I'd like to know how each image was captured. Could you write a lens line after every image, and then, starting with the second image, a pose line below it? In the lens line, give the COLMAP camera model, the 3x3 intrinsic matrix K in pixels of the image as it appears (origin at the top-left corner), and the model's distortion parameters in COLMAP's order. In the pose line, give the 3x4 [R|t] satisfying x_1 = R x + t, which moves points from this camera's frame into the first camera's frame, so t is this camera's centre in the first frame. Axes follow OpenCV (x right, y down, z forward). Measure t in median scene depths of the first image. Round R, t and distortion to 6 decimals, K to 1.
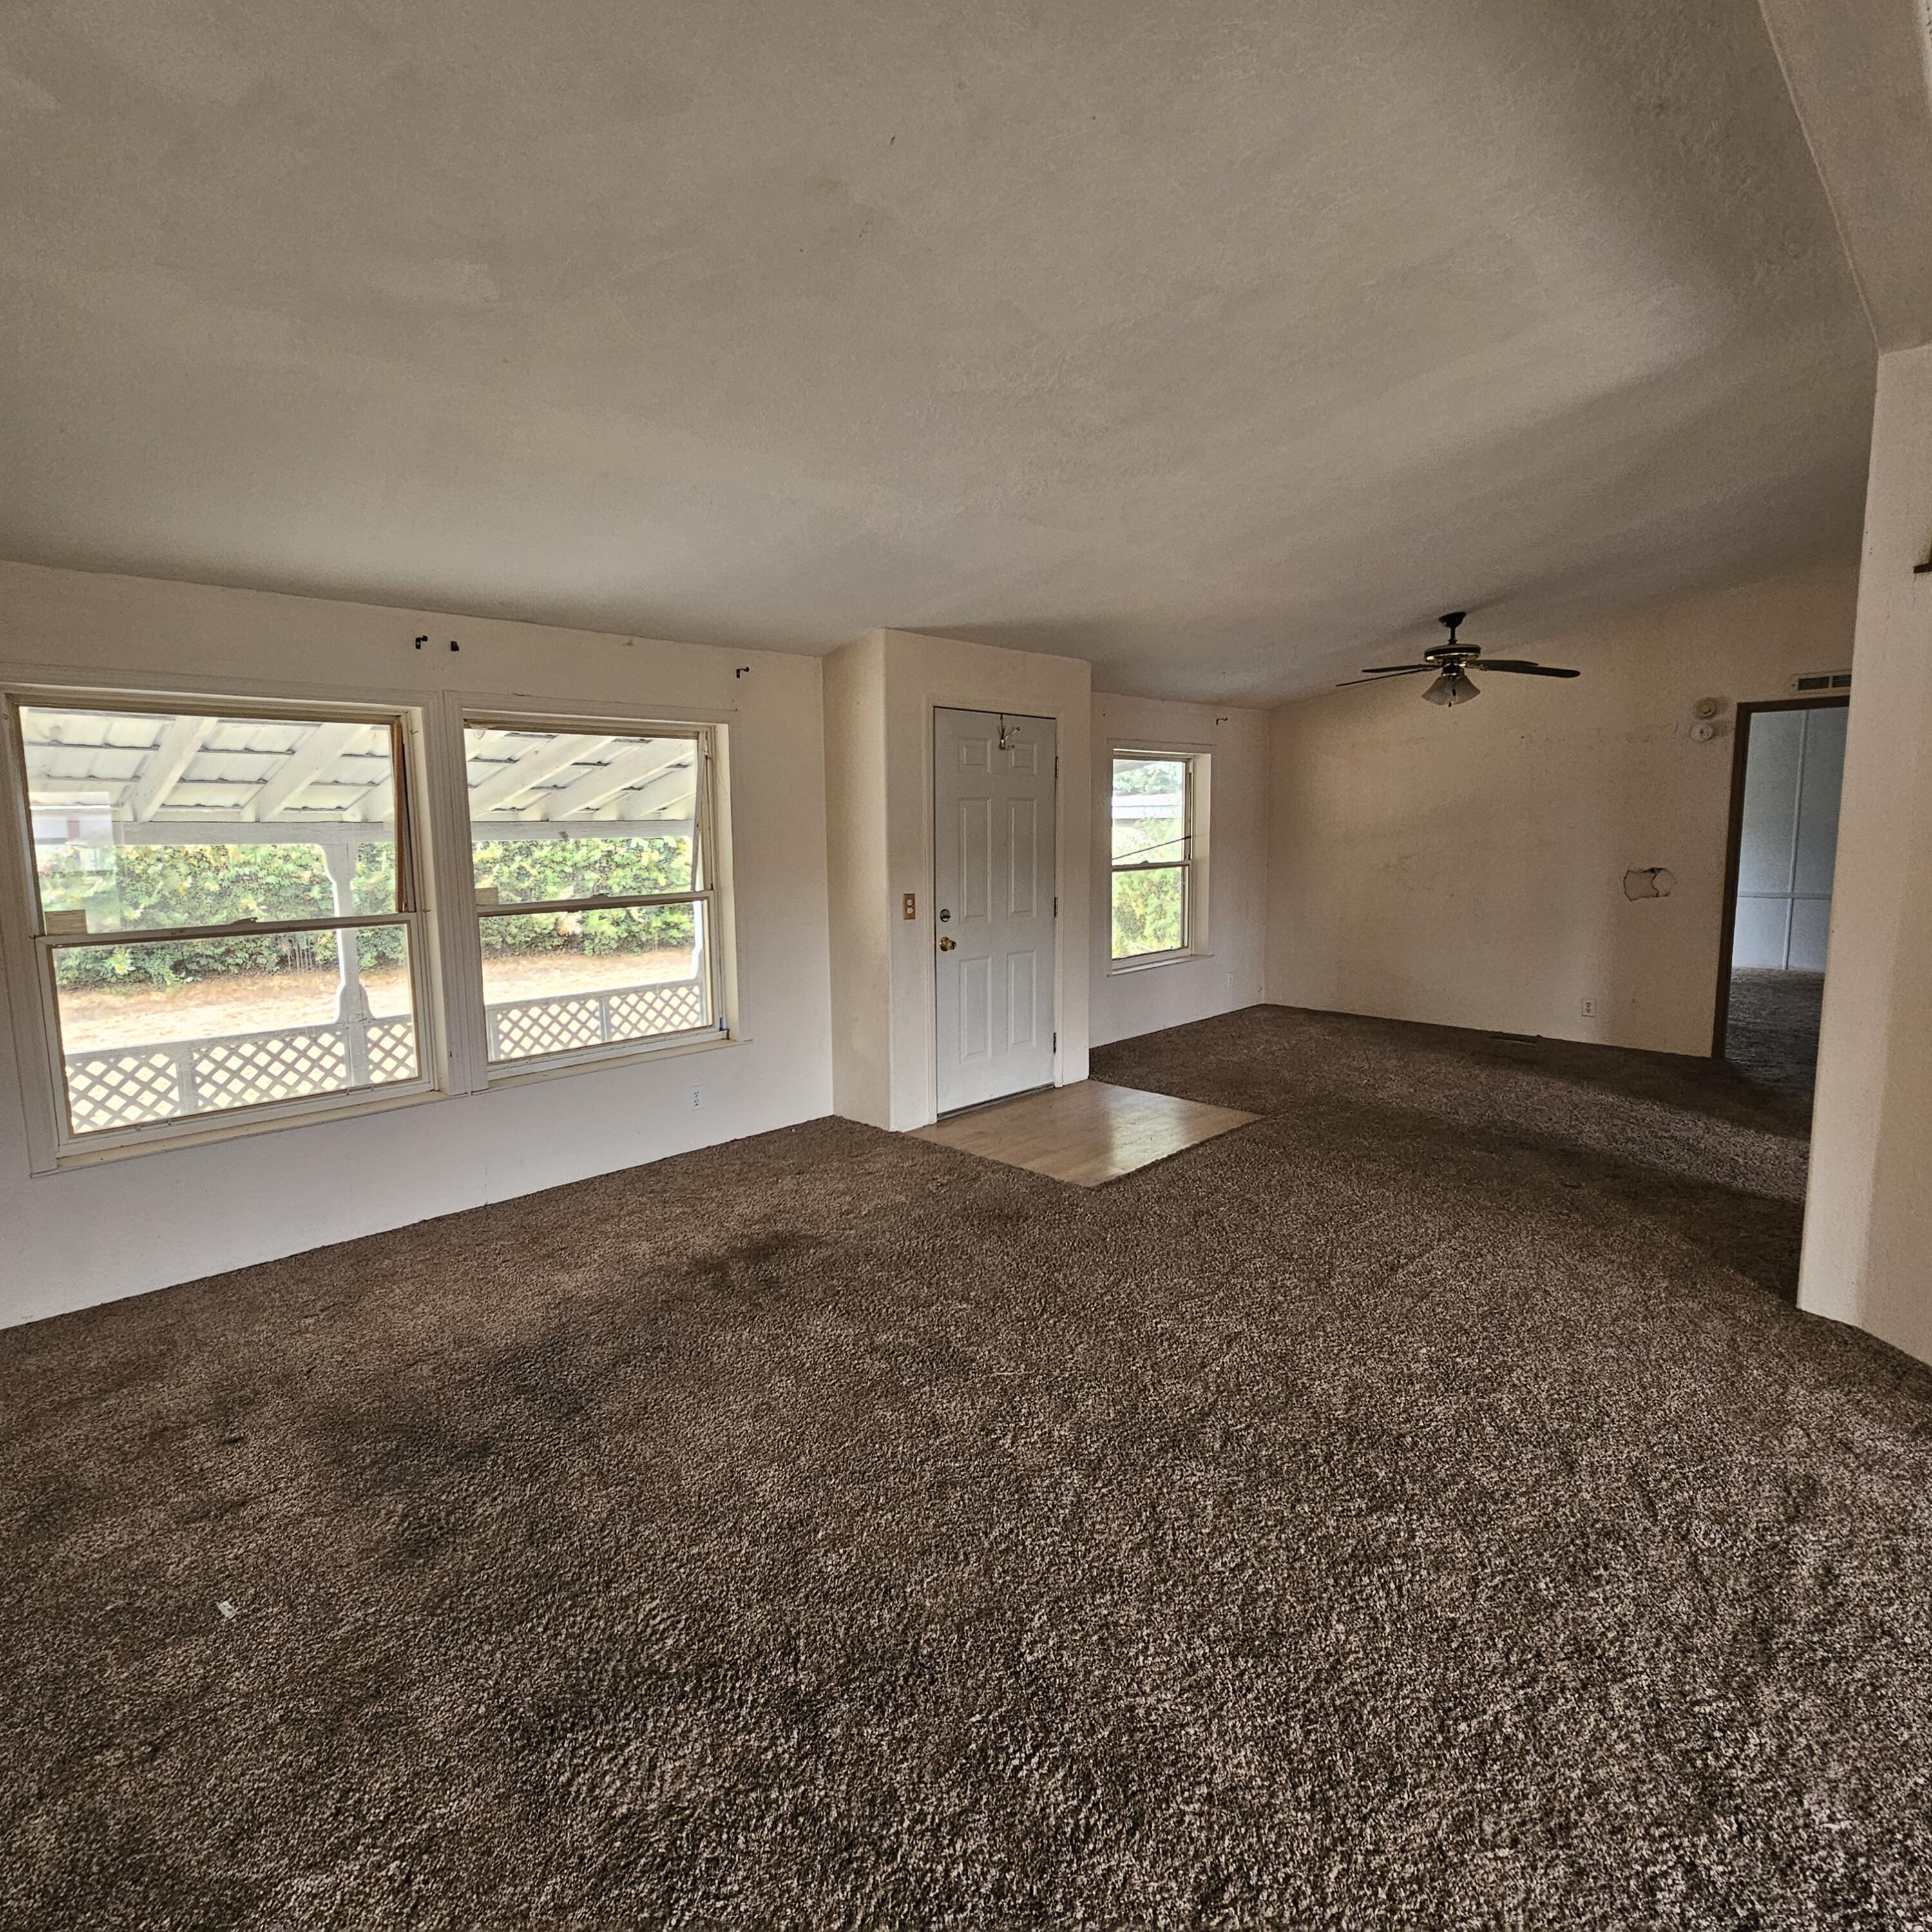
lens RADIAL K [[1058.1, 0, 976.8], [0, 1058.1, 935.3], [0, 0, 1]] dist [0.003313, -0.004027]
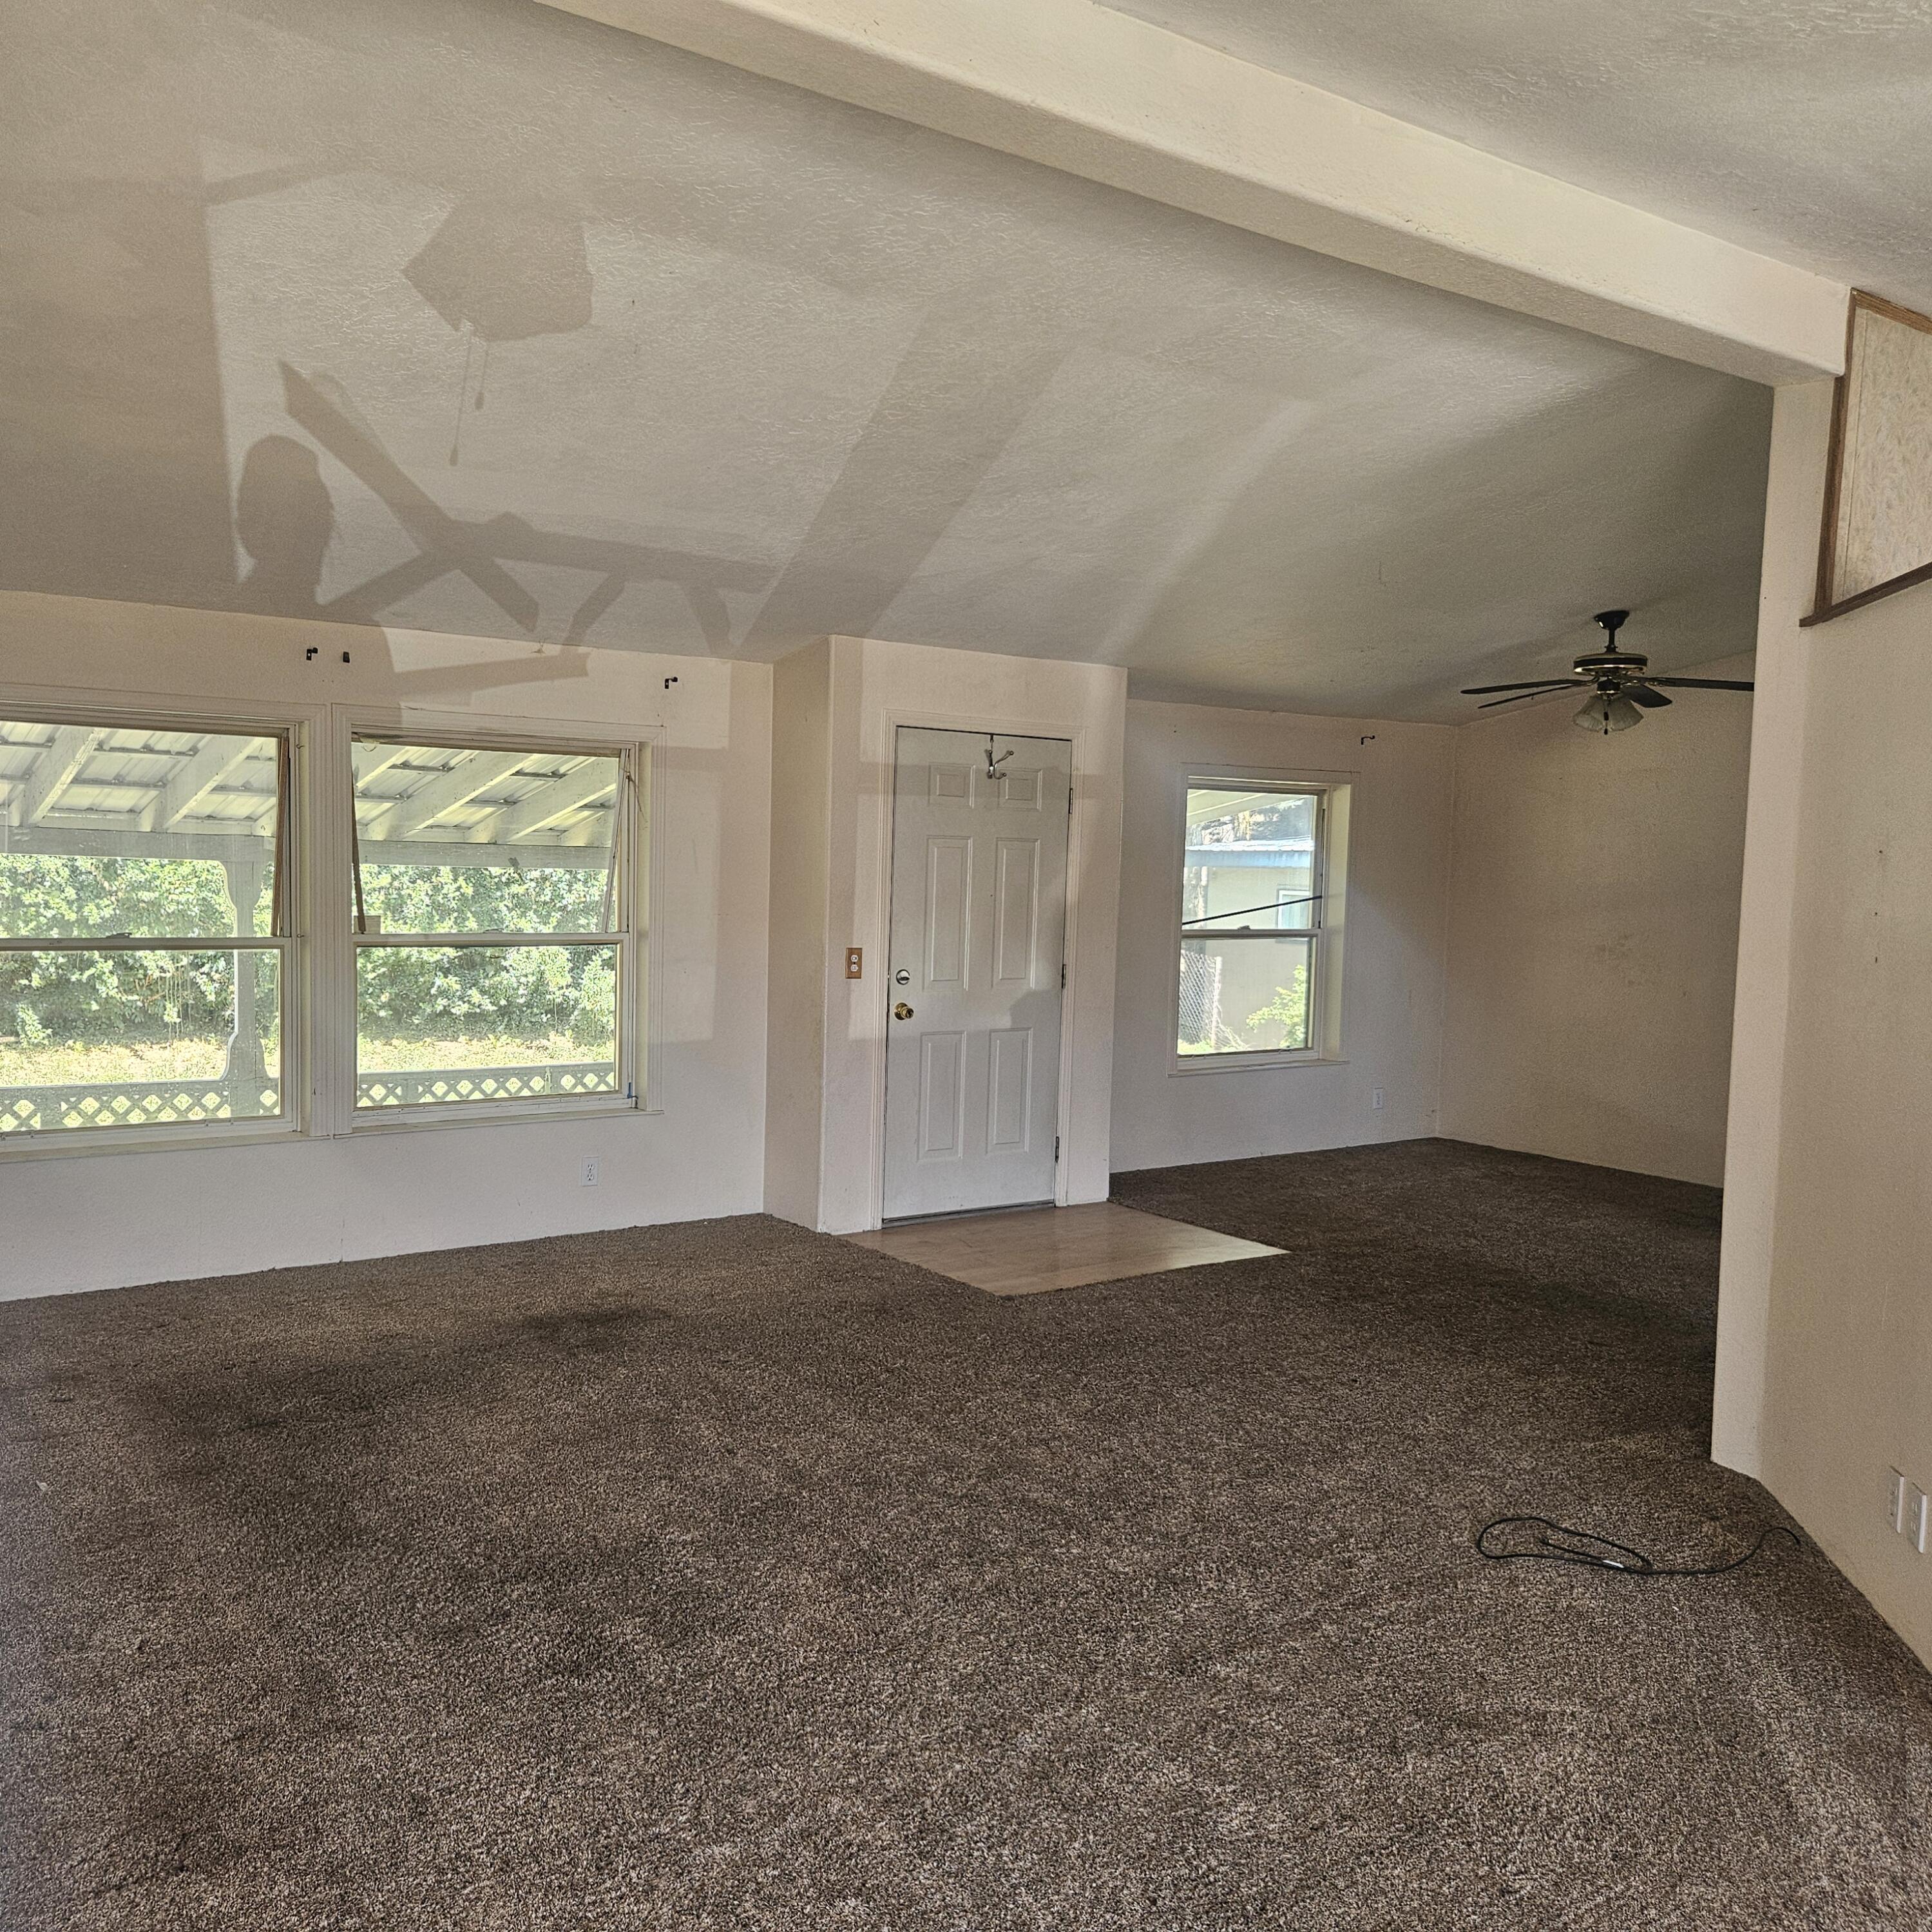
lens RADIAL K [[1727.4, 0, 964.7], [0, 1727.4, 966.8], [0, 0, 1]] dist [0.058993, -0.049163]
pose [[0.984703, 0.047407, -0.167670, 0.236712], [-0.055201, 0.997586, -0.042129, 0.027184], [0.165268, 0.050740, 0.984943, -0.310578]]
